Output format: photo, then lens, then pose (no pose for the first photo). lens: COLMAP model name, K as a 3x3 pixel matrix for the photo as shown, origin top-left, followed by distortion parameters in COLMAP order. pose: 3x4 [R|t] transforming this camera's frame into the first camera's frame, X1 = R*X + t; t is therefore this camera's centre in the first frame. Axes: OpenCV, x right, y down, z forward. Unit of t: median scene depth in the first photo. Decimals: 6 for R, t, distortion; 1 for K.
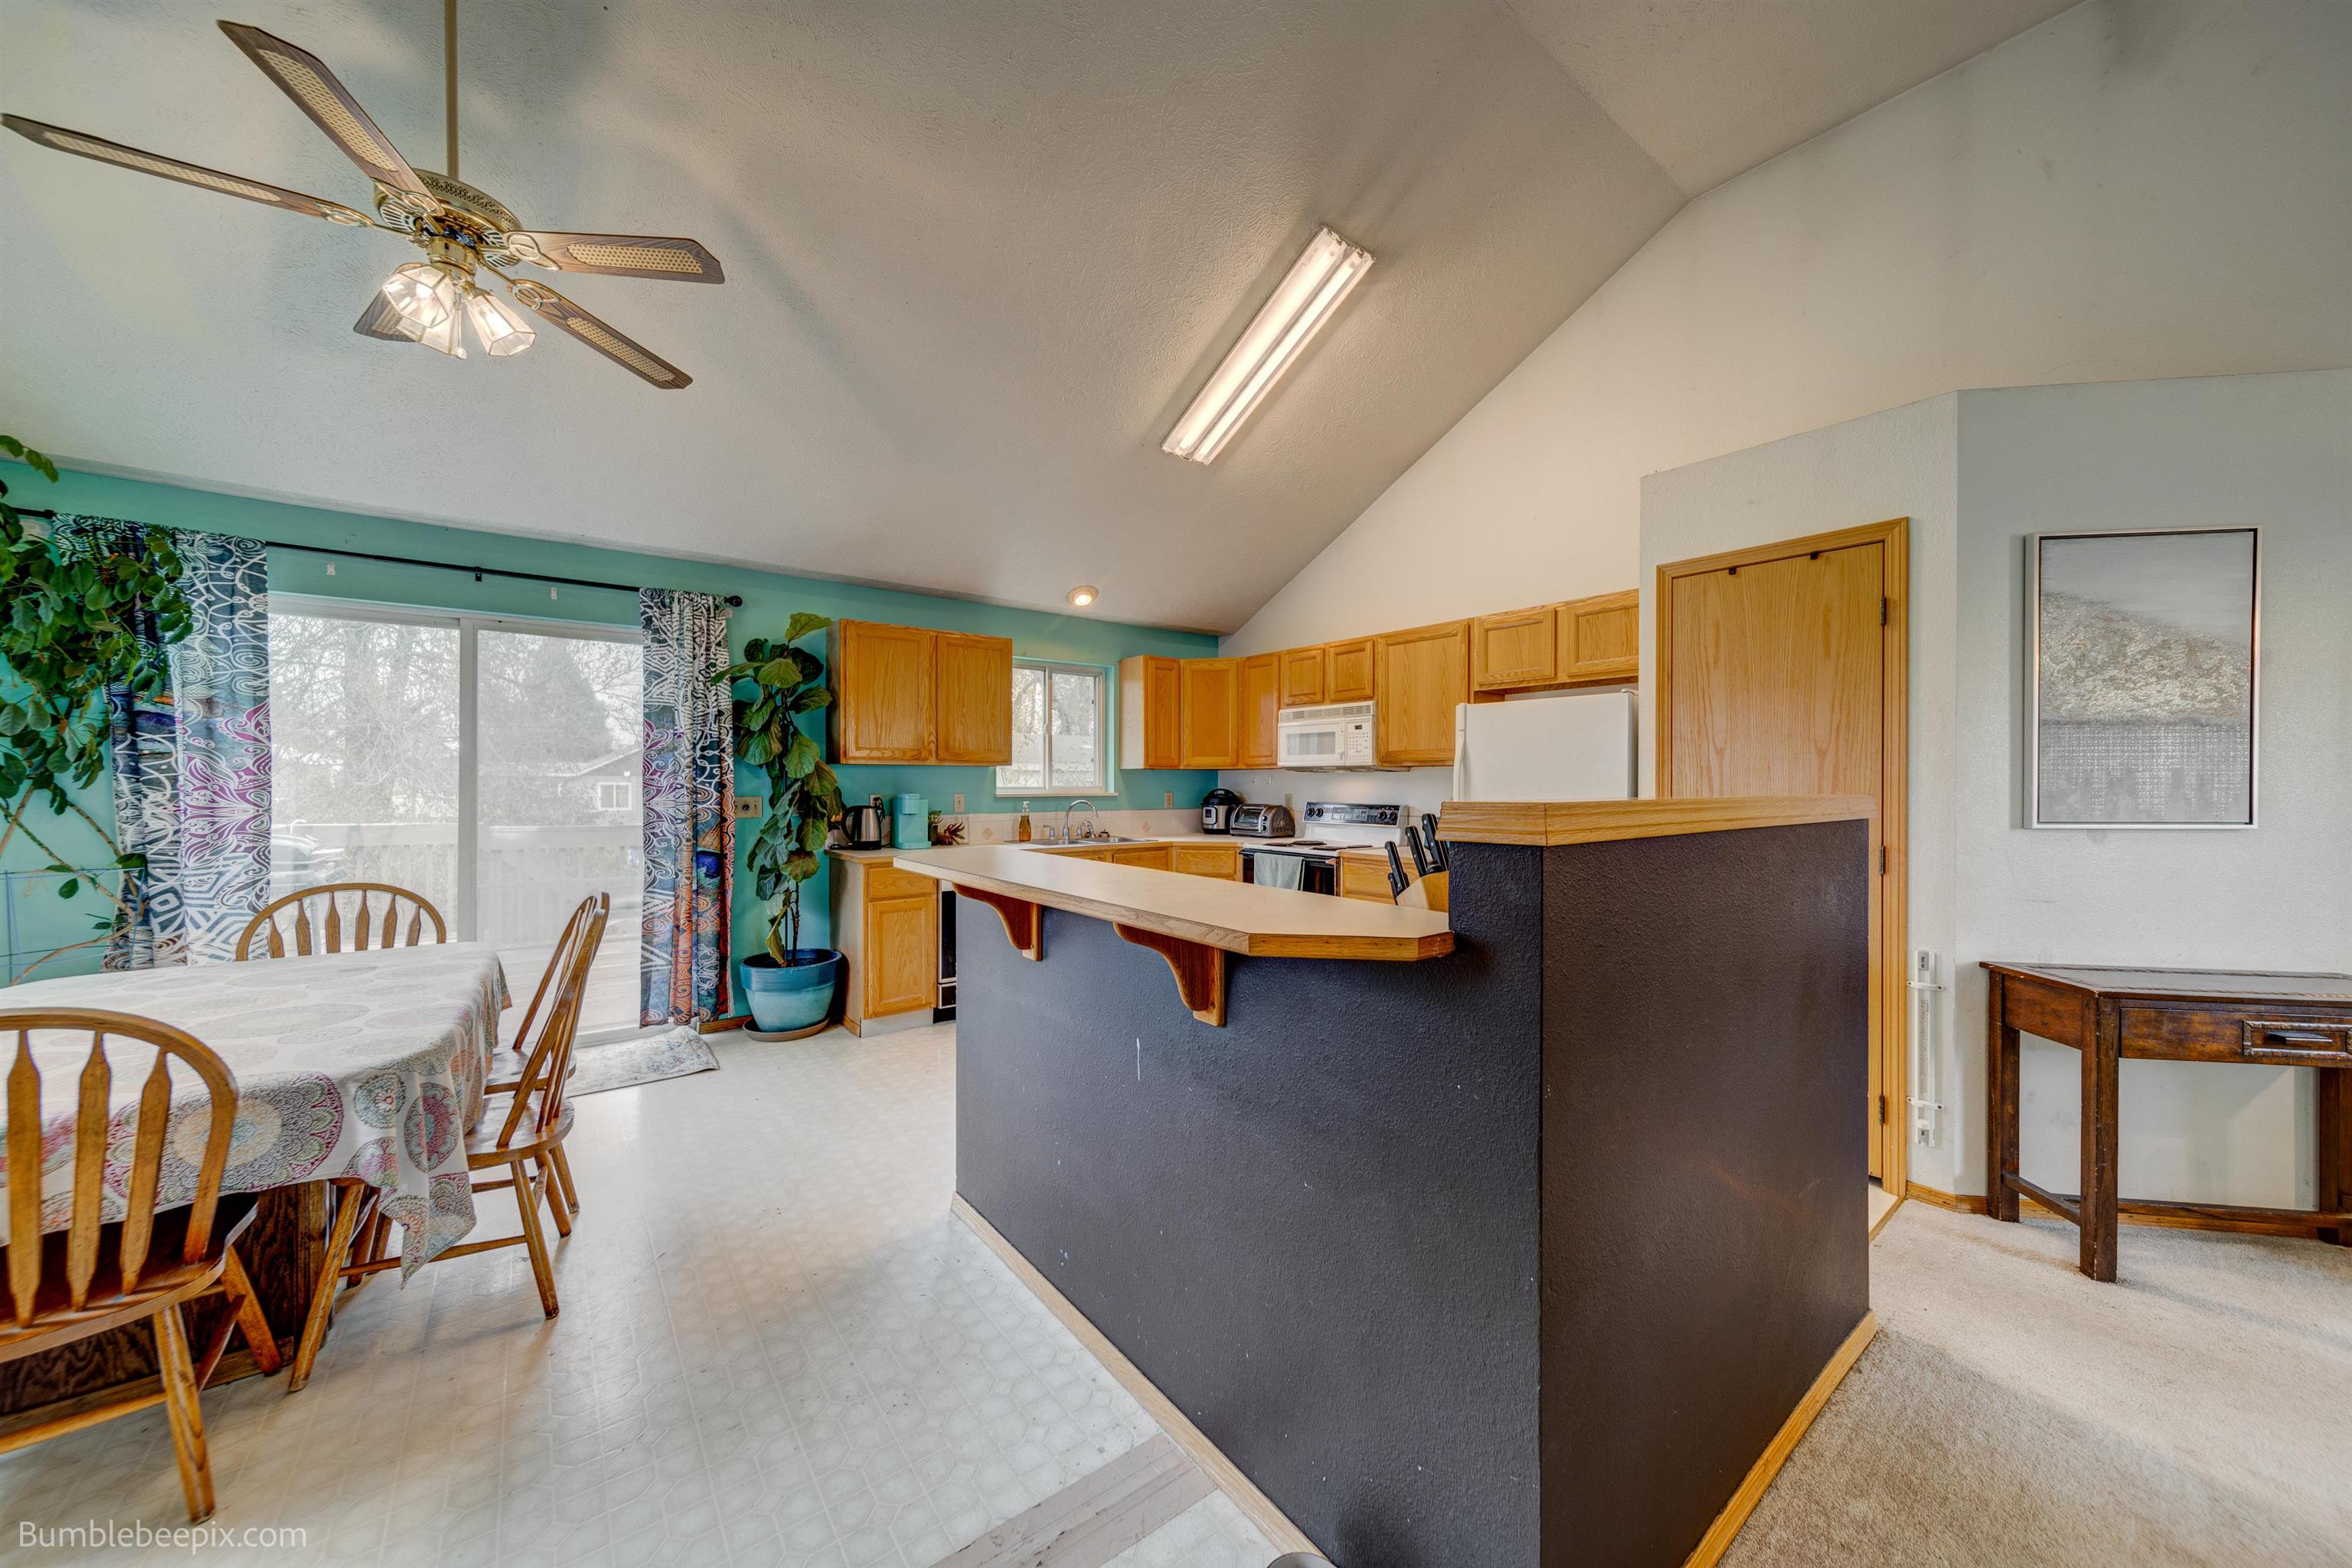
lens RADIAL K [[823.2, 0, 1173.4], [0, 823.2, 776.5], [0, 0, 1]] dist [0.007862, 0.000167]
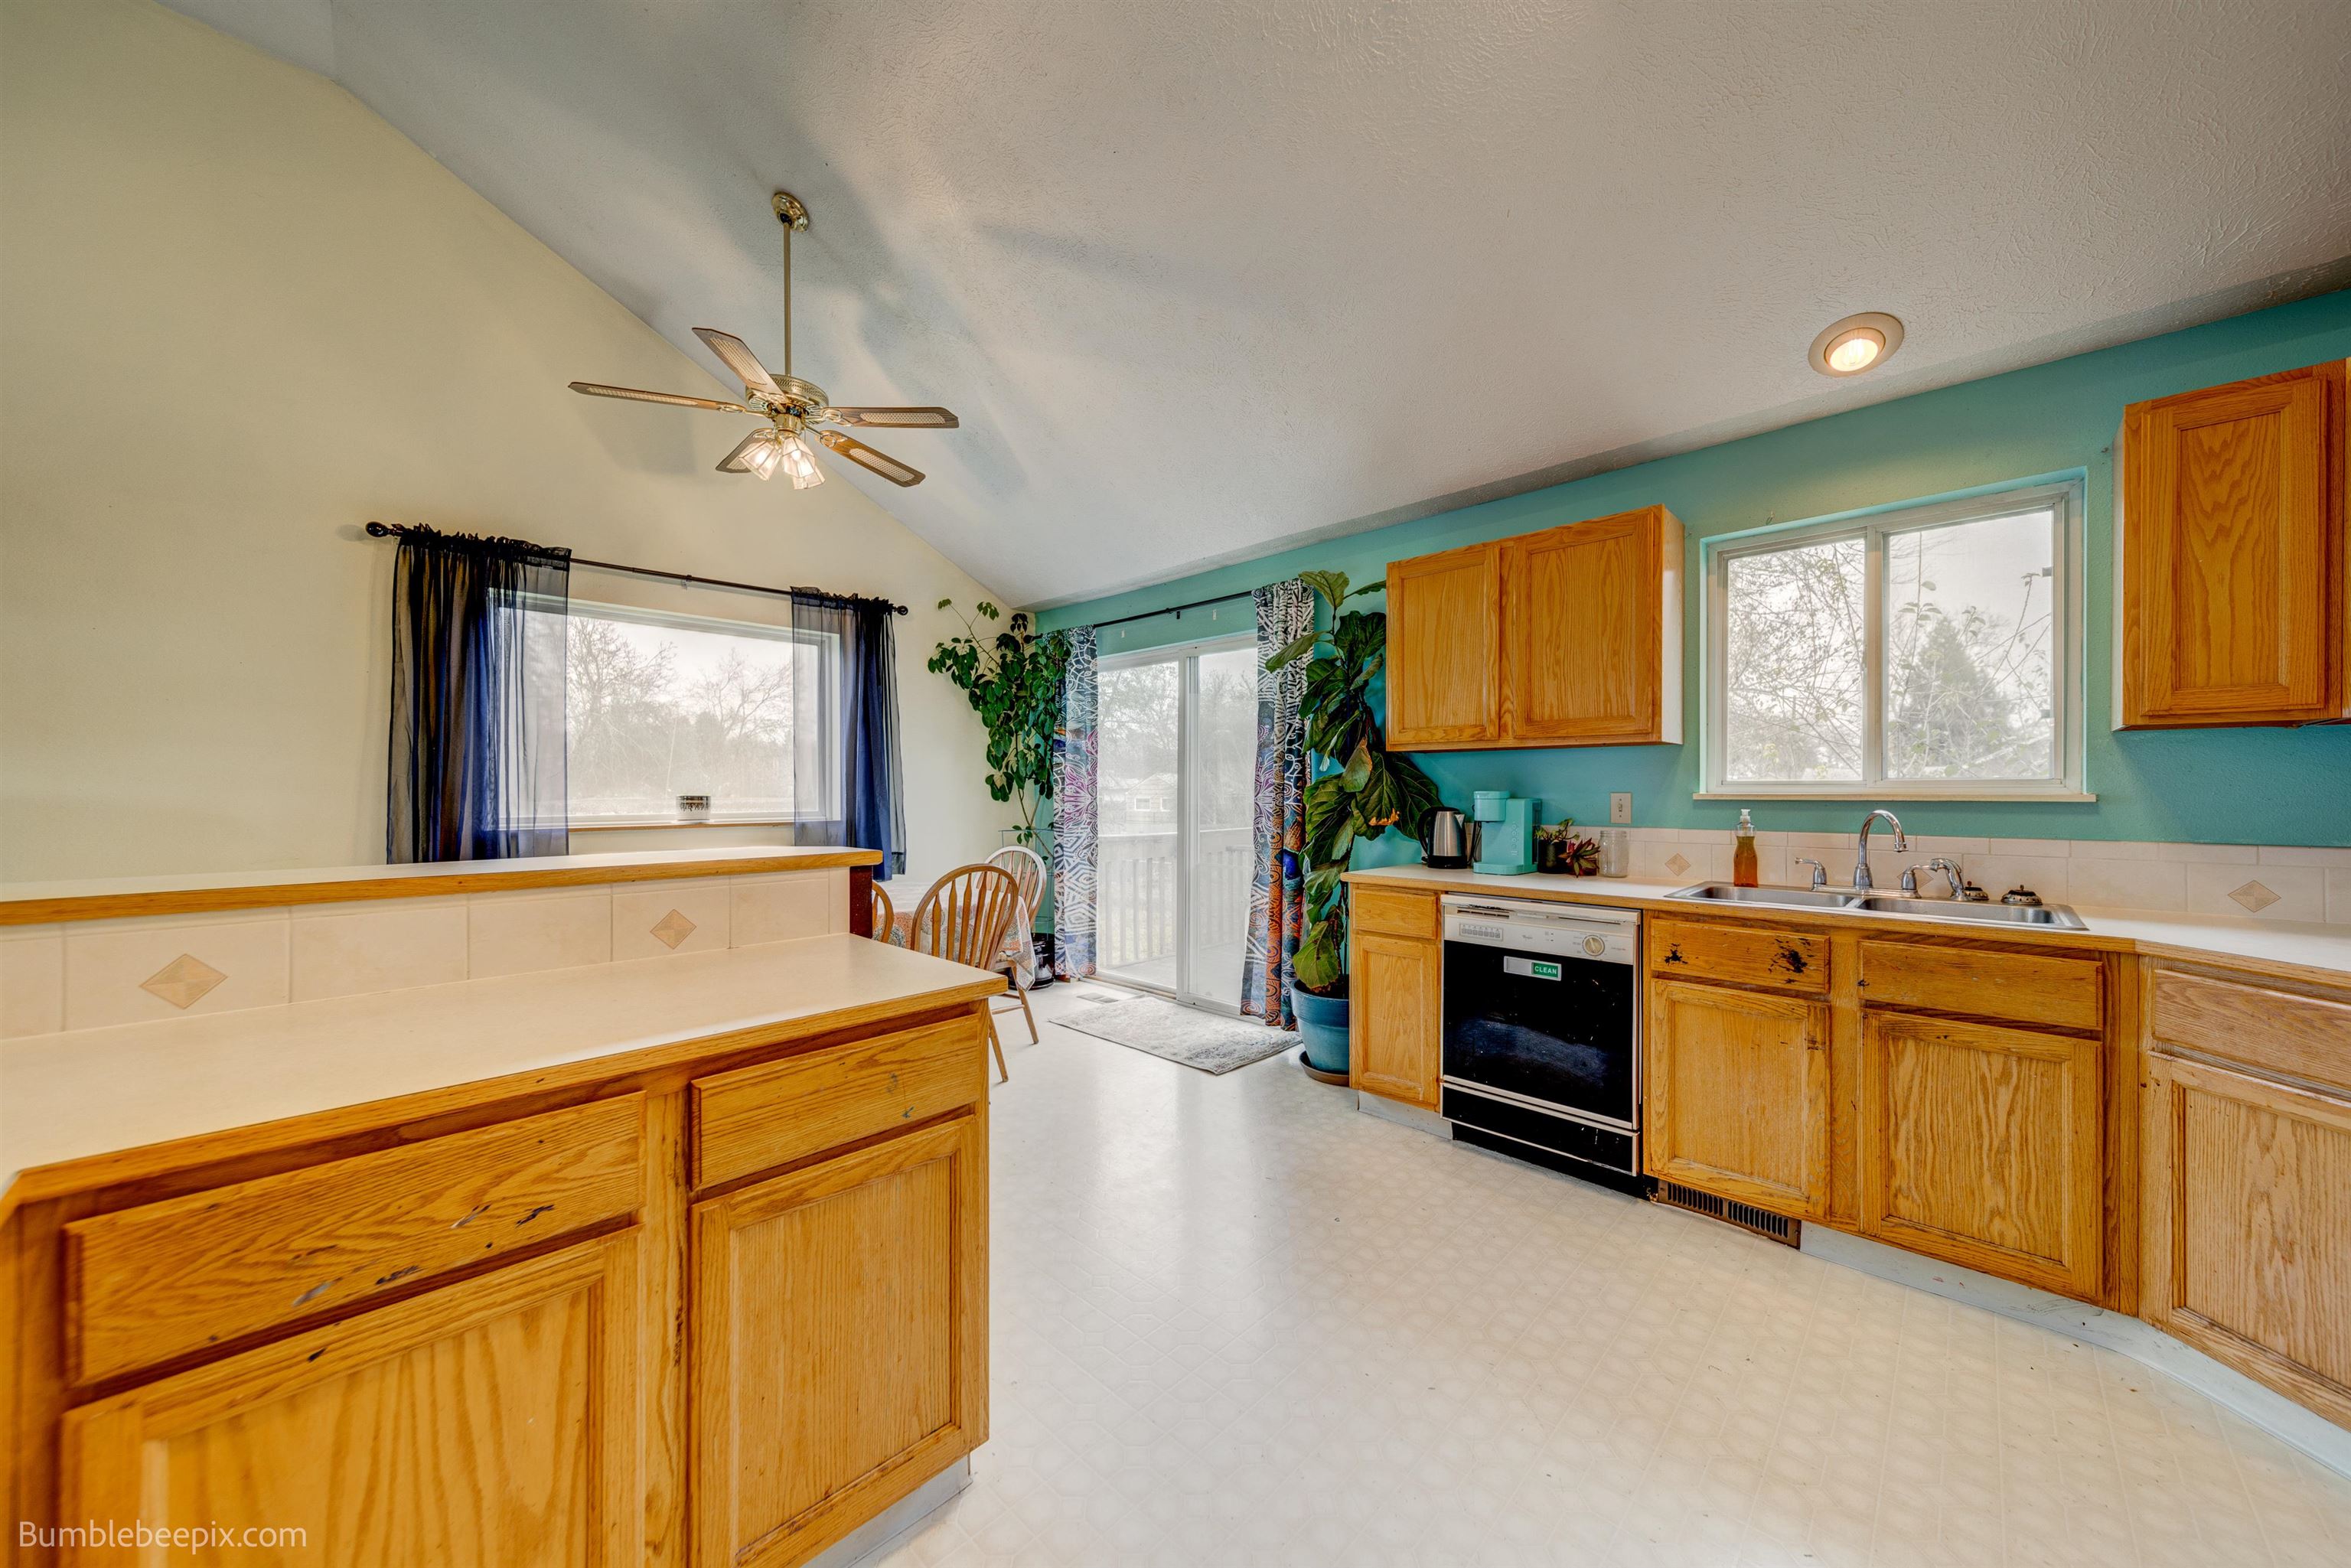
lens RADIAL K [[824.0, 0, 1175.5], [0, 824.0, 784.0], [0, 0, 1]] dist [0.005730, -0.000085]
pose [[0.149765, -0.008374, -0.988686, 0.351199], [0.007063, 0.999948, -0.007400, 0.020283], [0.988696, -0.005875, 0.149816, 0.727140]]
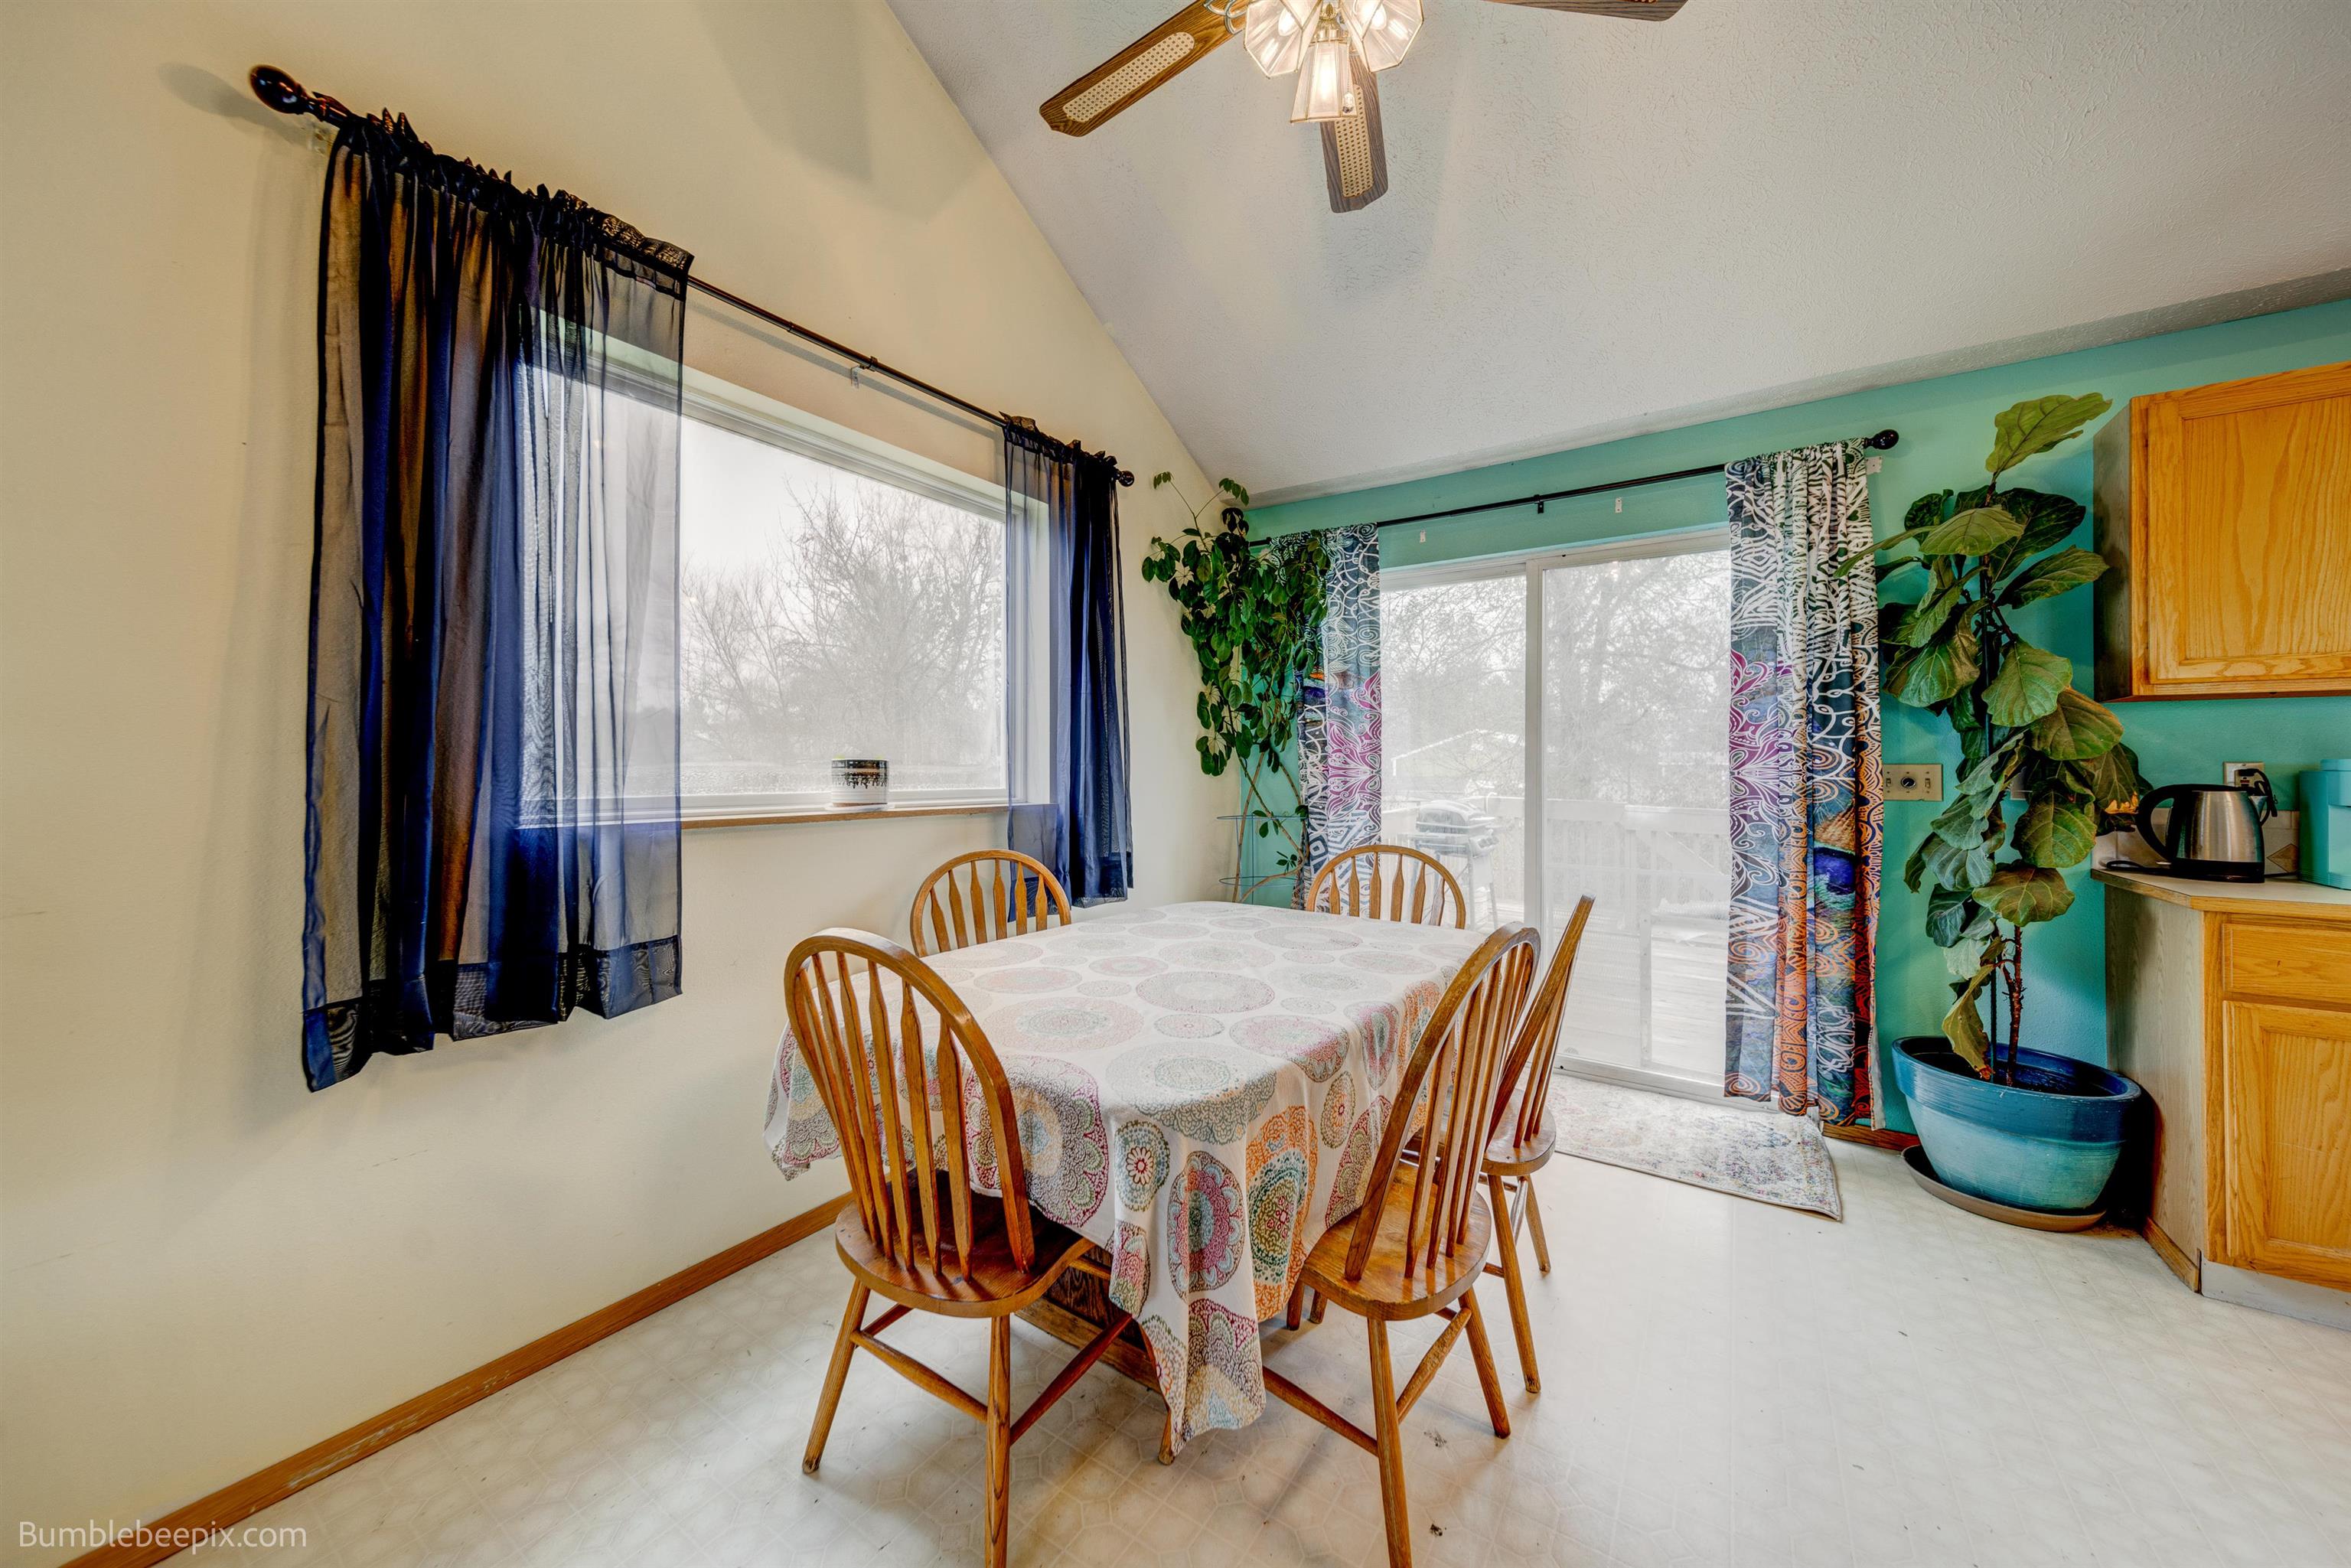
lens RADIAL K [[832.7, 0, 1176.2], [0, 832.7, 763.9], [0, 0, 1]] dist [0.005897, -0.000014]
pose [[0.316929, -0.005825, -0.948431, -0.119545], [0.000714, 0.999982, -0.005903, 0.028678], [0.948449, 0.001194, 0.316928, 0.324943]]
